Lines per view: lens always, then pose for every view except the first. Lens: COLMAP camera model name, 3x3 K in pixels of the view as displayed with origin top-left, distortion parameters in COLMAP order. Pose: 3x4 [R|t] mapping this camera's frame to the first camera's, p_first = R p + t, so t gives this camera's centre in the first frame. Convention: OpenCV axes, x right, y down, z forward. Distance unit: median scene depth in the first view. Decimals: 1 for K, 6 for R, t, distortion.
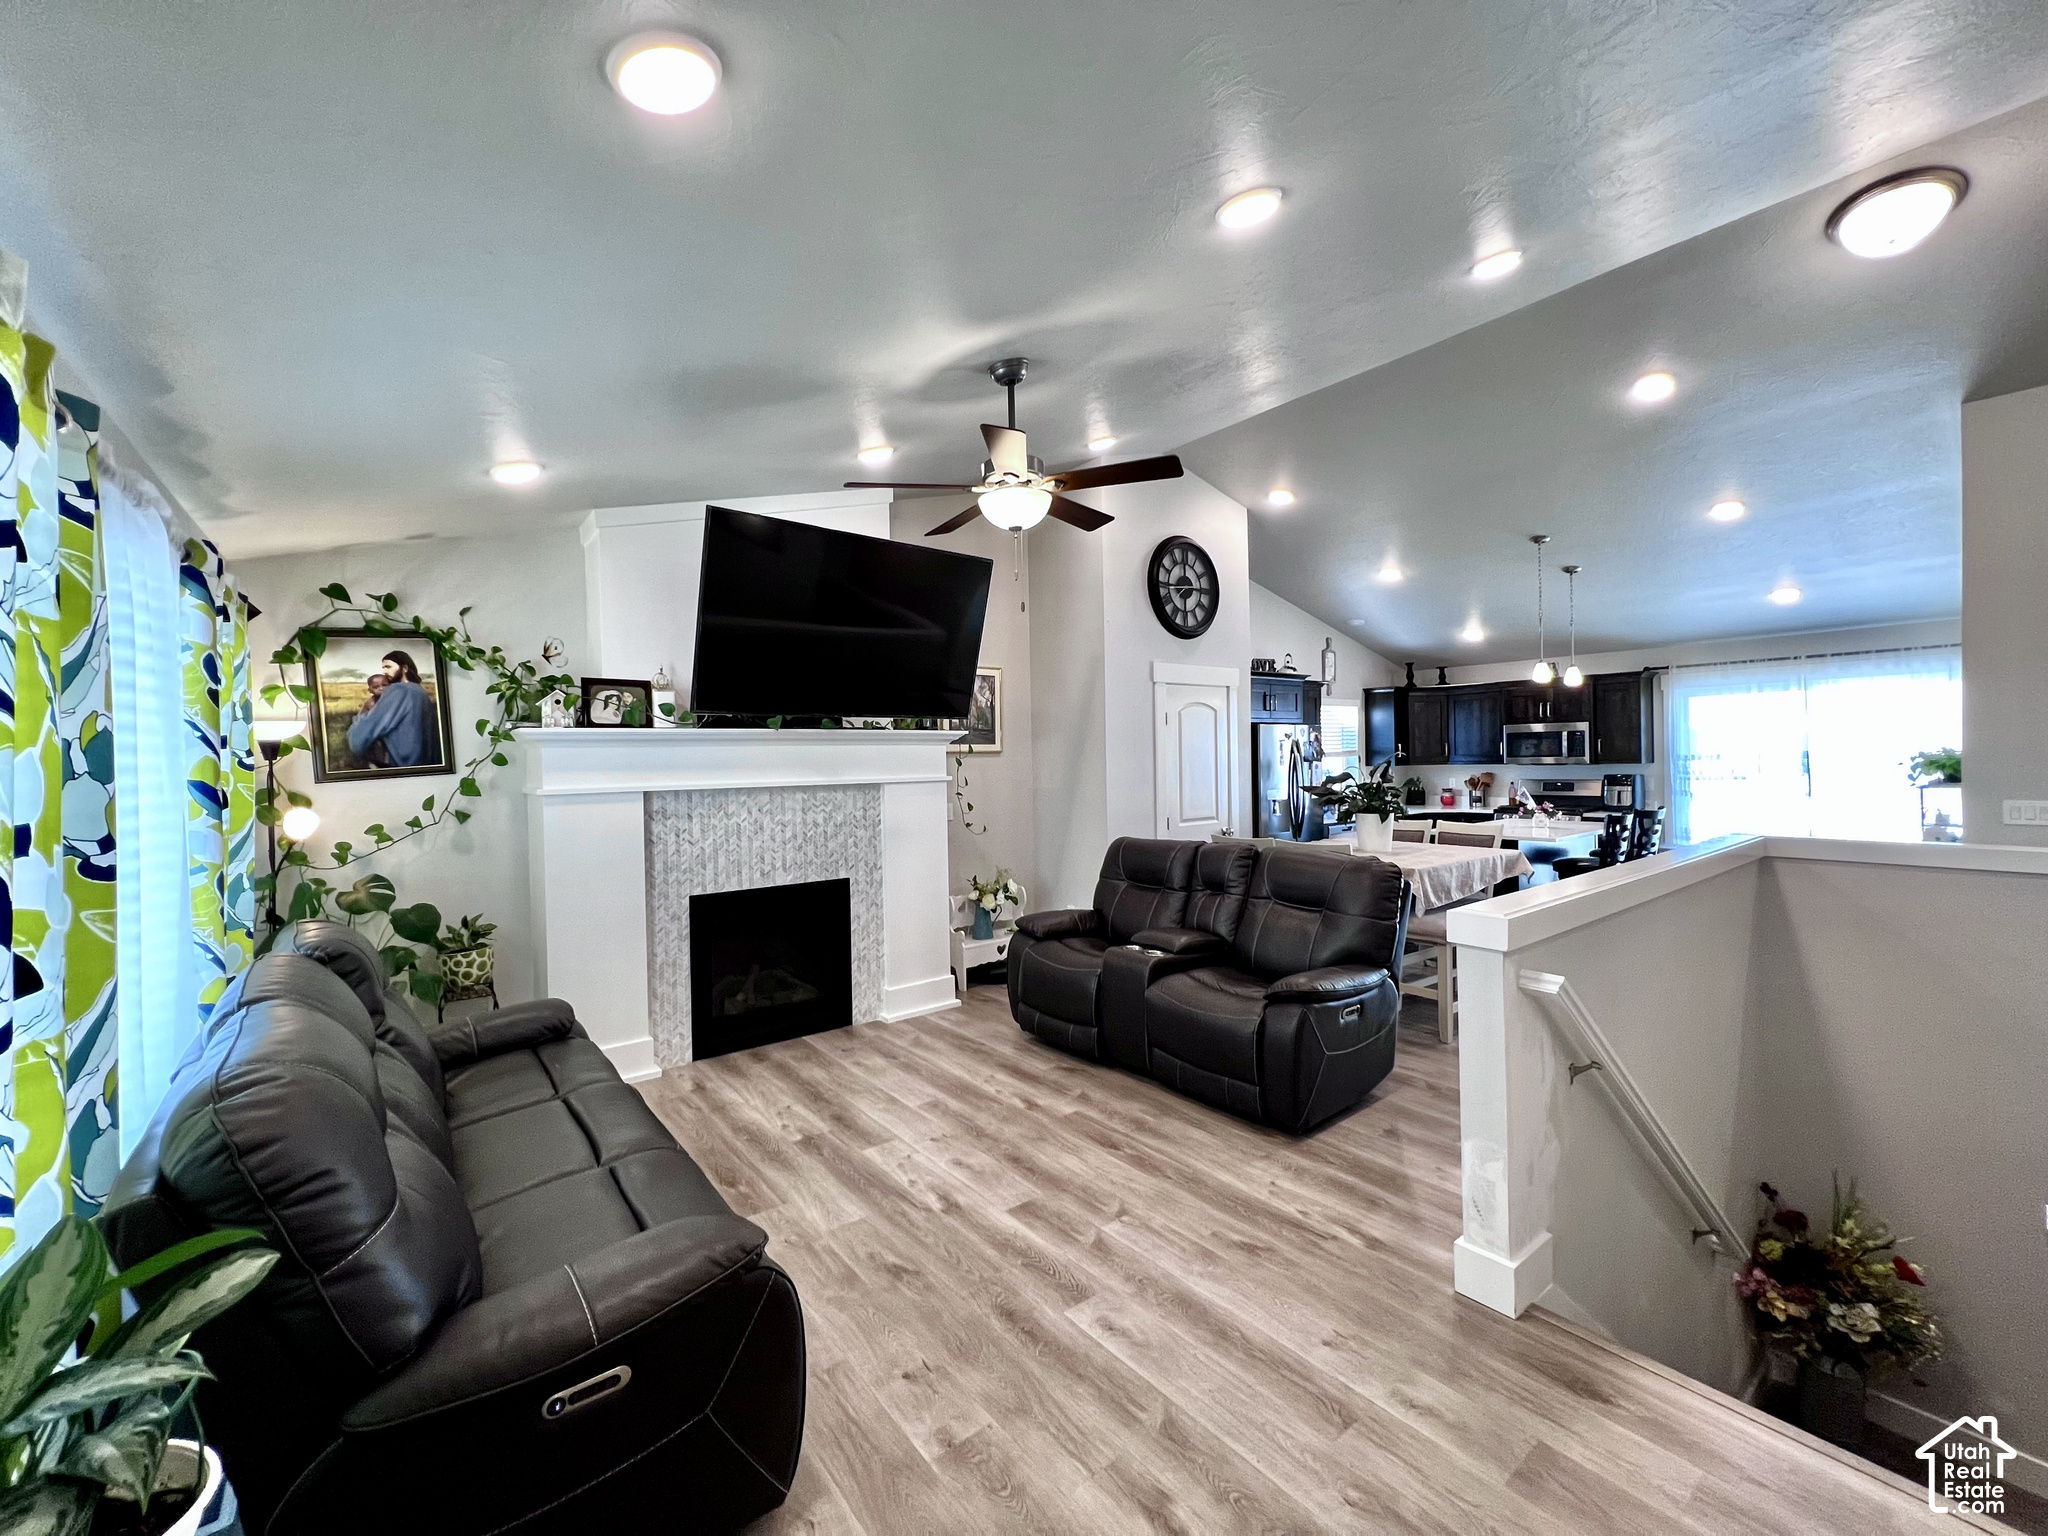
lens RADIAL K [[829.5, 0, 1020.1], [0, 829.5, 762.4], [0, 0, 1]] dist [0.001171, 0.000040]
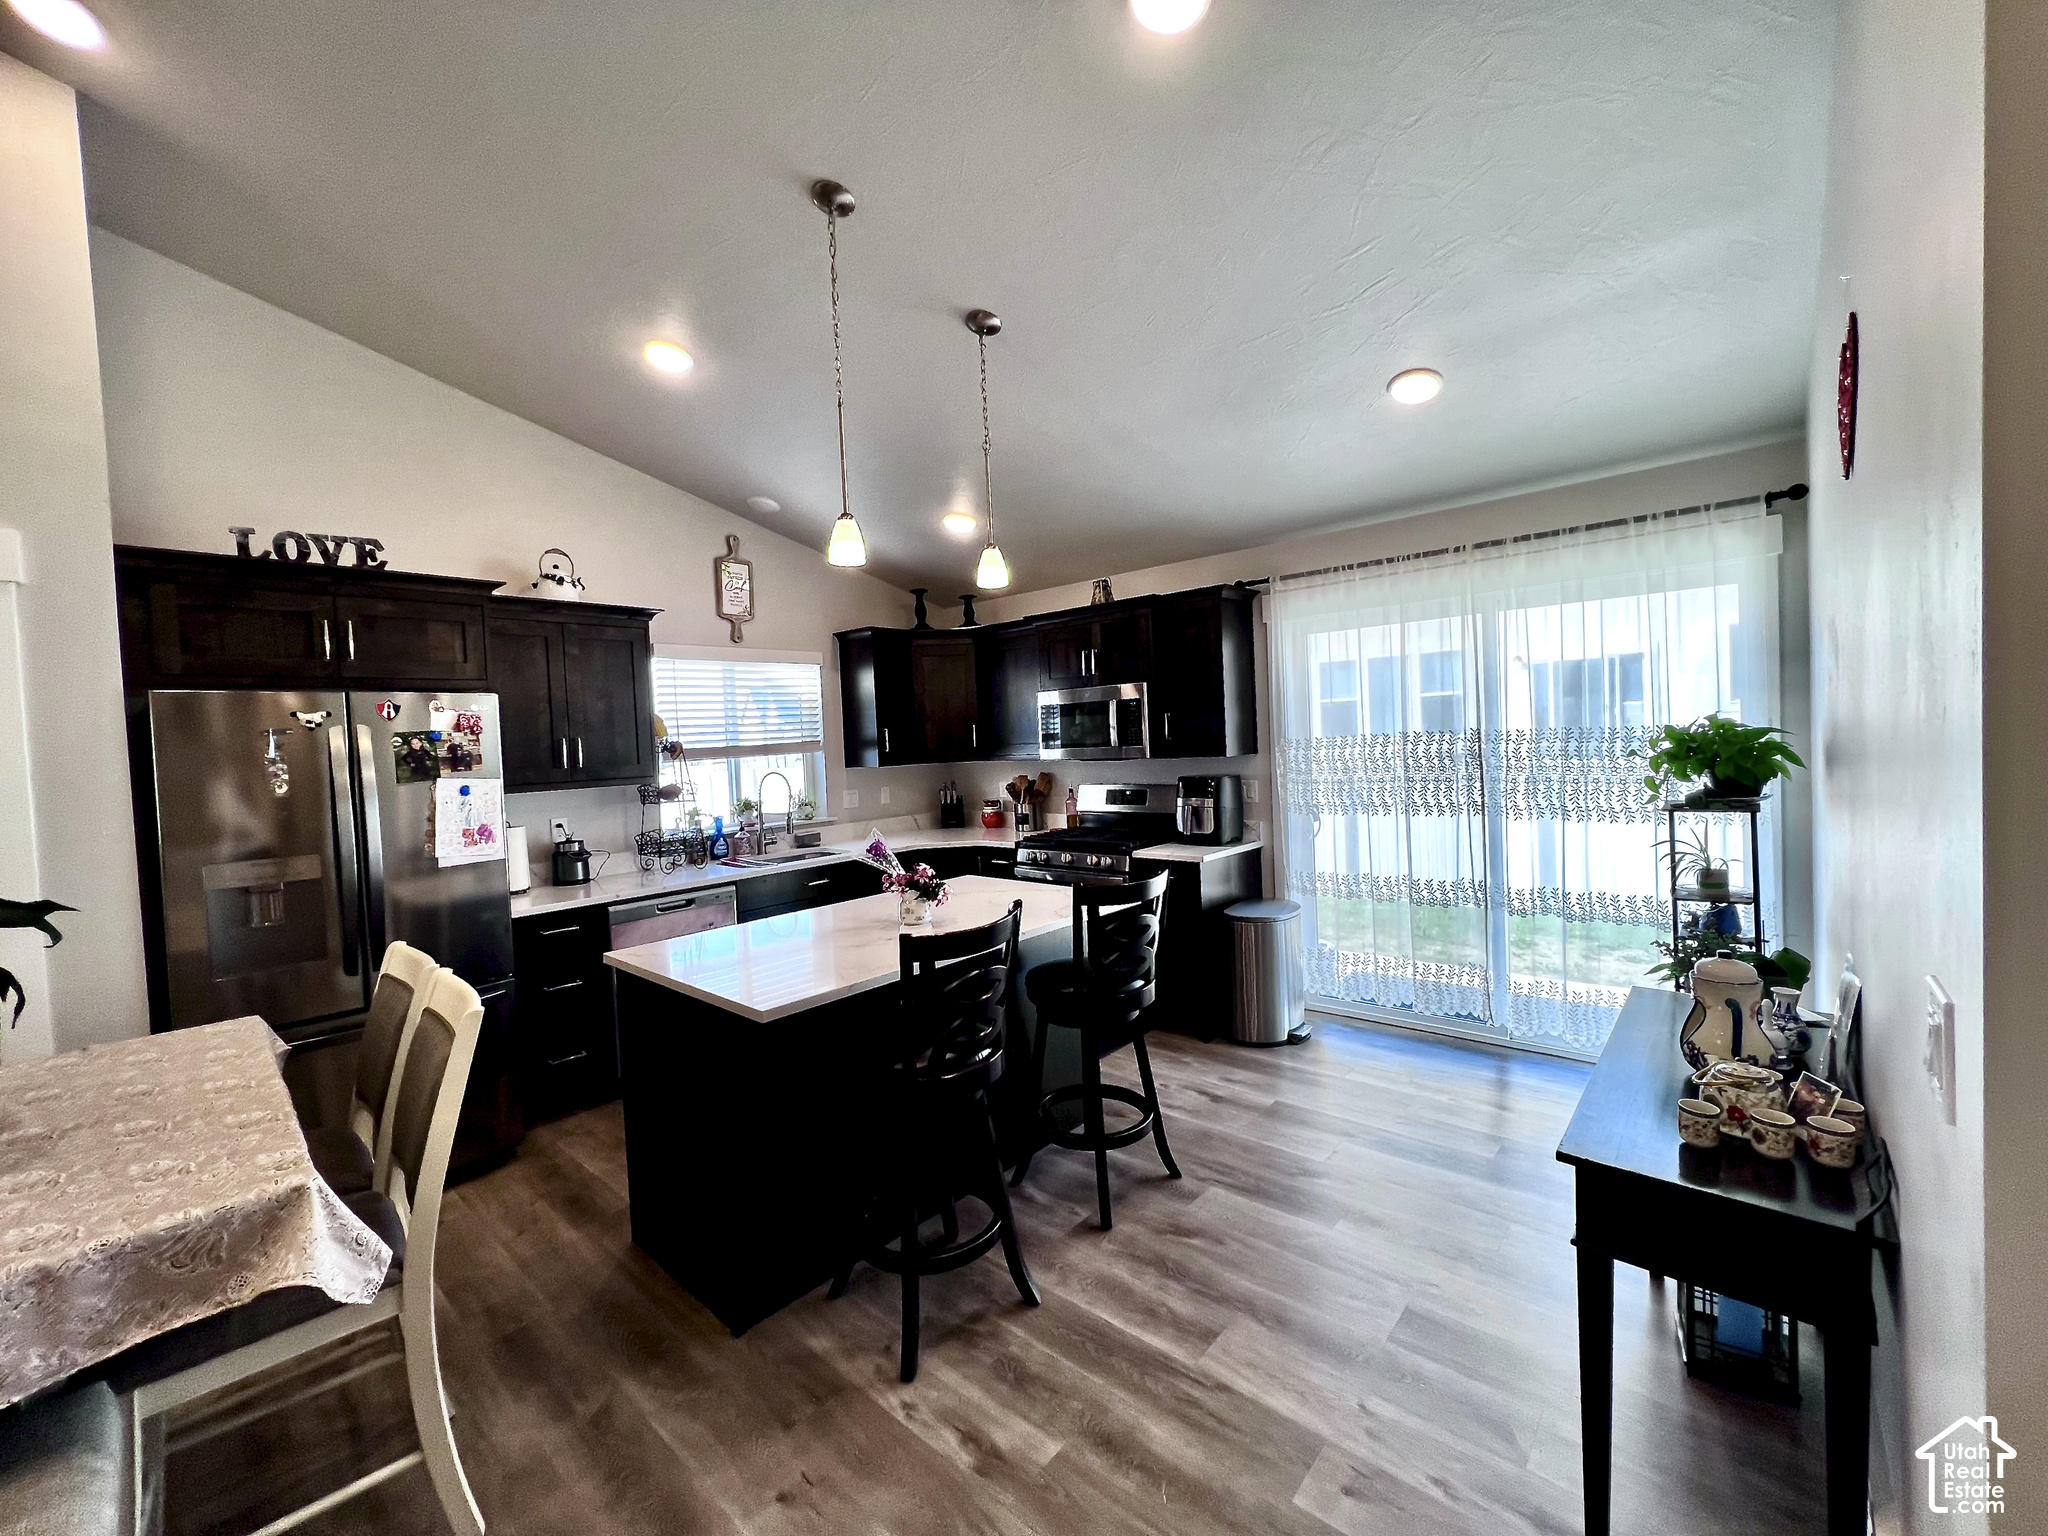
lens RADIAL K [[821.1, 0, 1026.0], [0, 821.1, 768.8], [0, 0, 1]] dist [-0.000014, -0.000014]
pose [[0.982662, -0.030319, 0.182909, 0.509160], [0.025592, 0.999276, 0.028150, -0.008716], [-0.183630, -0.022981, 0.982727, 0.482874]]
